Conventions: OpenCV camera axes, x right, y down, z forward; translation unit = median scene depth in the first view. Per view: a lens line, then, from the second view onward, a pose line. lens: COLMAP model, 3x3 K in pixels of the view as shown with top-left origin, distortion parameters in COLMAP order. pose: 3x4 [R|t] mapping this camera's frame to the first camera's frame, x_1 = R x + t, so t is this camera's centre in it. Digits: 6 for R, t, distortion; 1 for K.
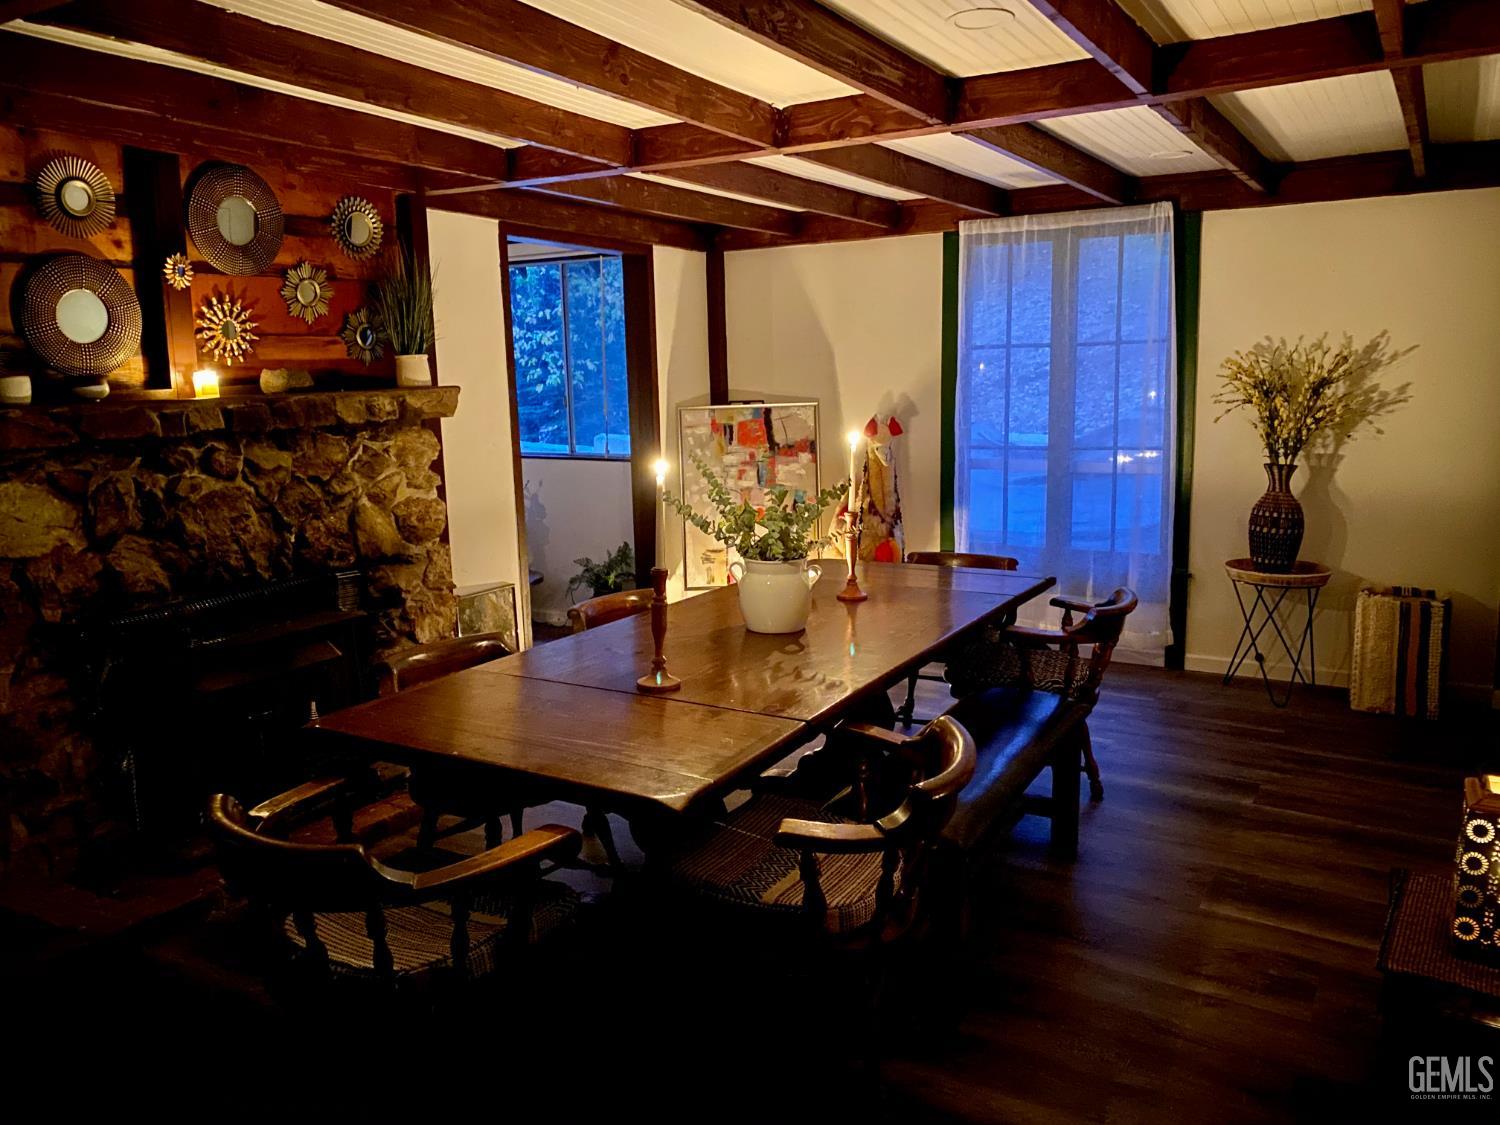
lens RADIAL K [[1148.5, 0, 744.7], [0, 1148.5, 557.0], [0, 0, 1]] dist [0.077336, -0.154184]
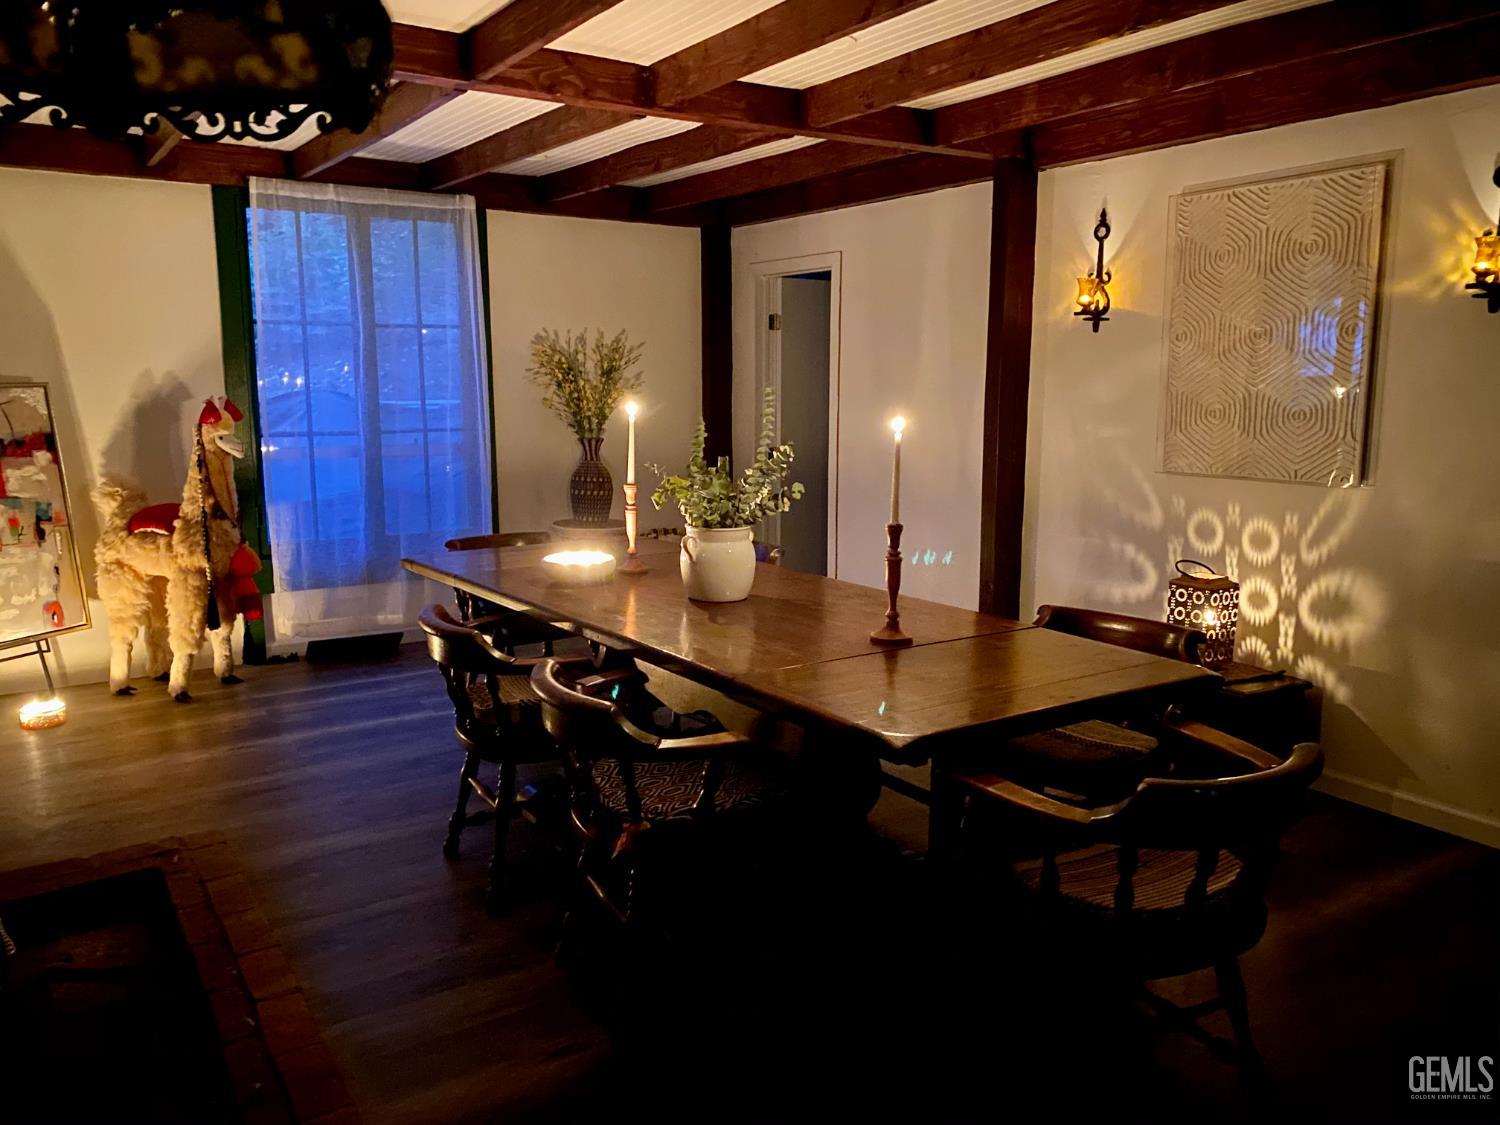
lens RADIAL K [[1148.6, 0, 750.0], [0, 1148.6, 562.5], [0, 0, 1]] dist [0.034298, -0.004671]
pose [[0.427606, -0.130033, 0.894564, -0.478549], [0.128802, 0.988267, 0.082086, -0.025463], [-0.894742, 0.080122, 0.439337, 0.304684]]
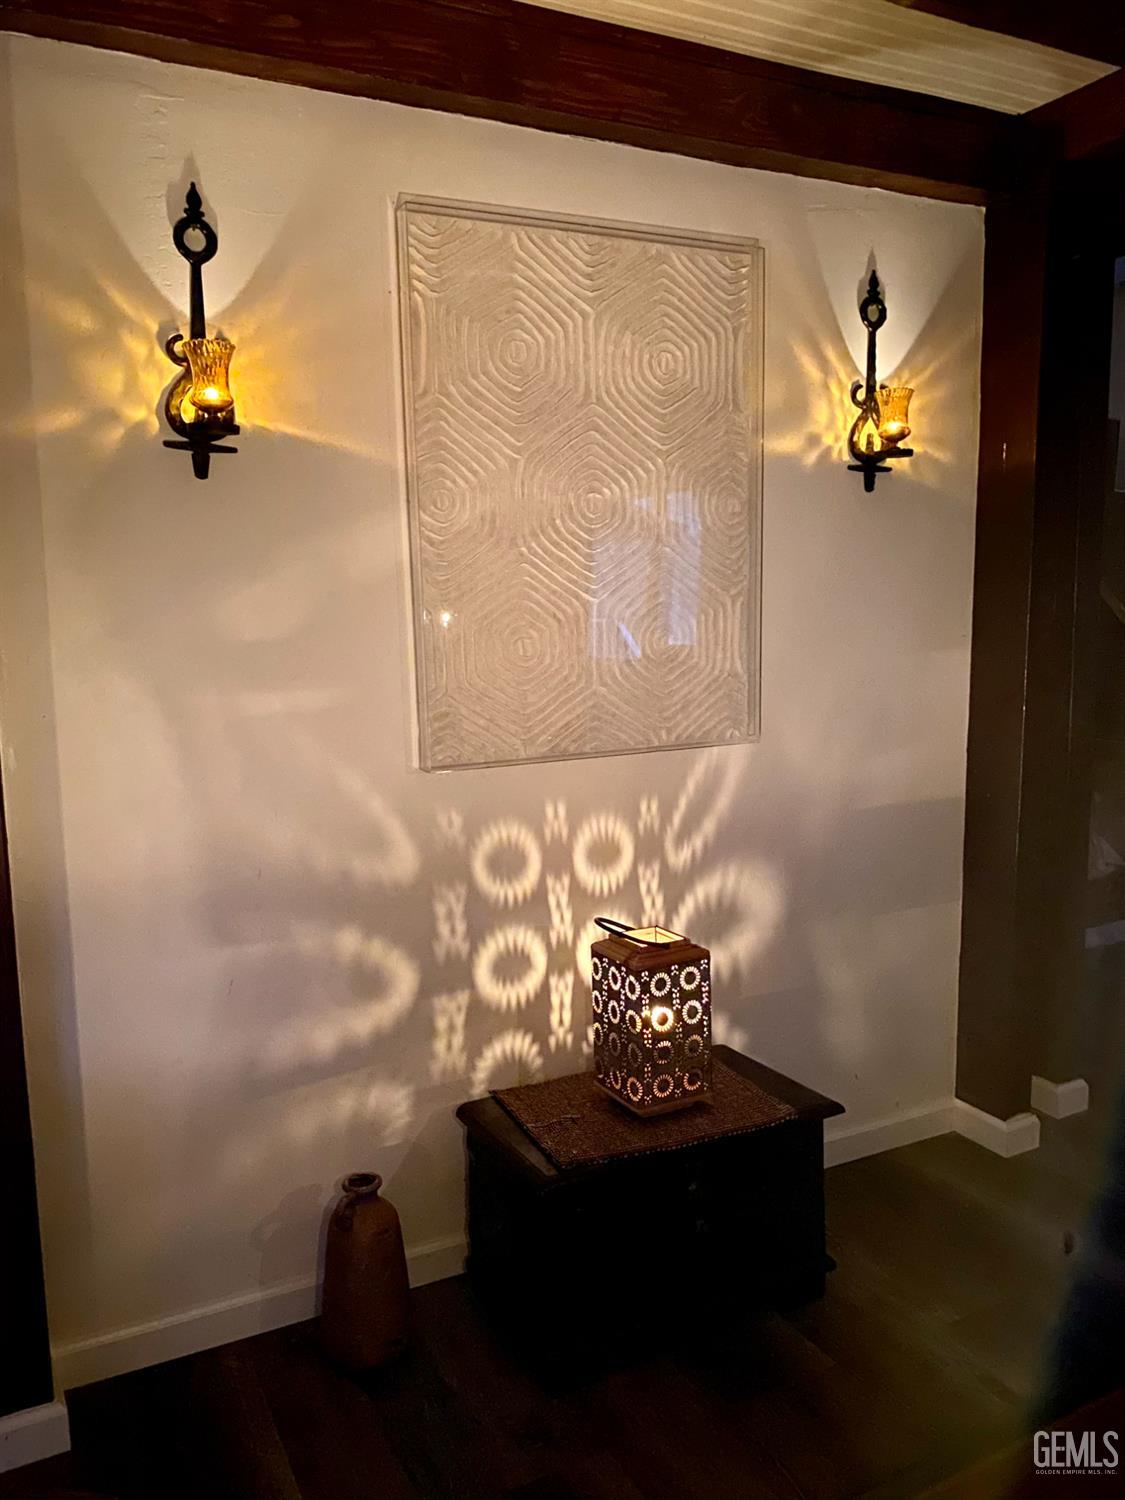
lens RADIAL K [[1148.6, 0, 558.6], [0, 1148.6, 737.4], [0, 0, 1]] dist [0.034298, -0.004671]
pose [[-0.843940, -0.045058, 0.534542, 0.068634], [0.109010, 0.961270, 0.253135, -0.086667], [-0.525245, 0.271901, -0.806342, 0.660212]]
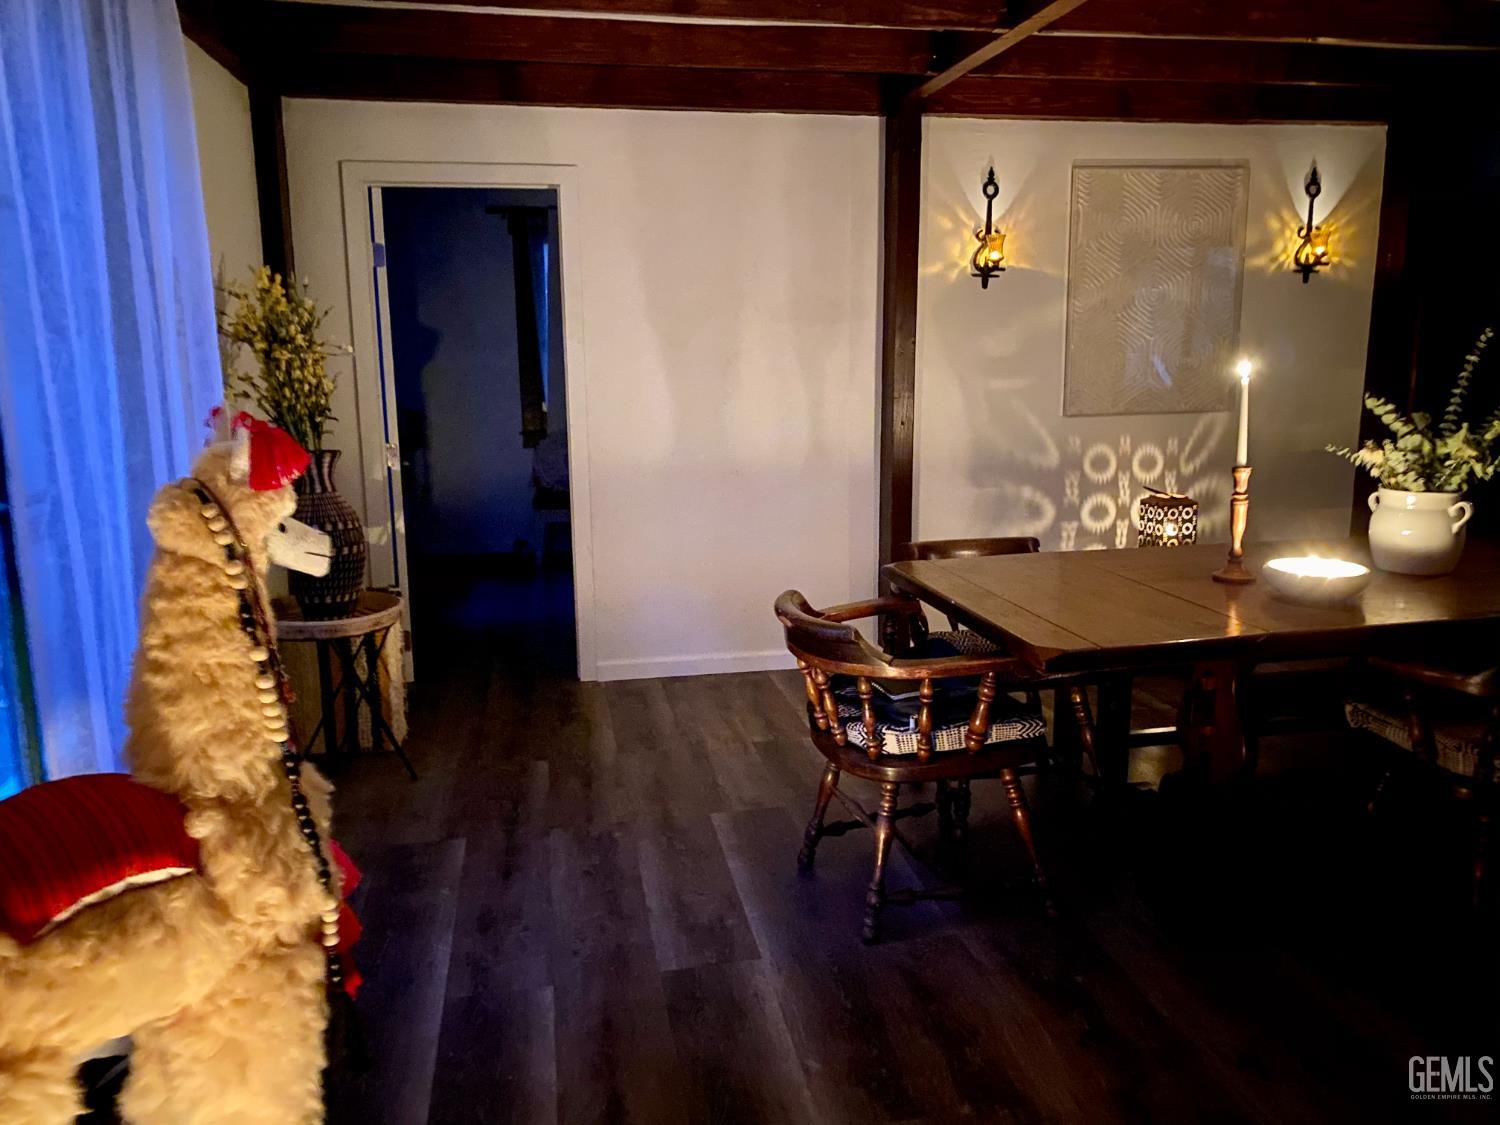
lens RADIAL K [[1148.5, 0, 744.7], [0, 1148.5, 557.0], [0, 0, 1]] dist [0.077336, -0.154184]
pose [[-0.660981, -0.119463, 0.740833, -0.170634], [0.136680, 0.951566, 0.275393, -0.151110], [-0.737850, 0.283287, -0.612639, 1.092359]]
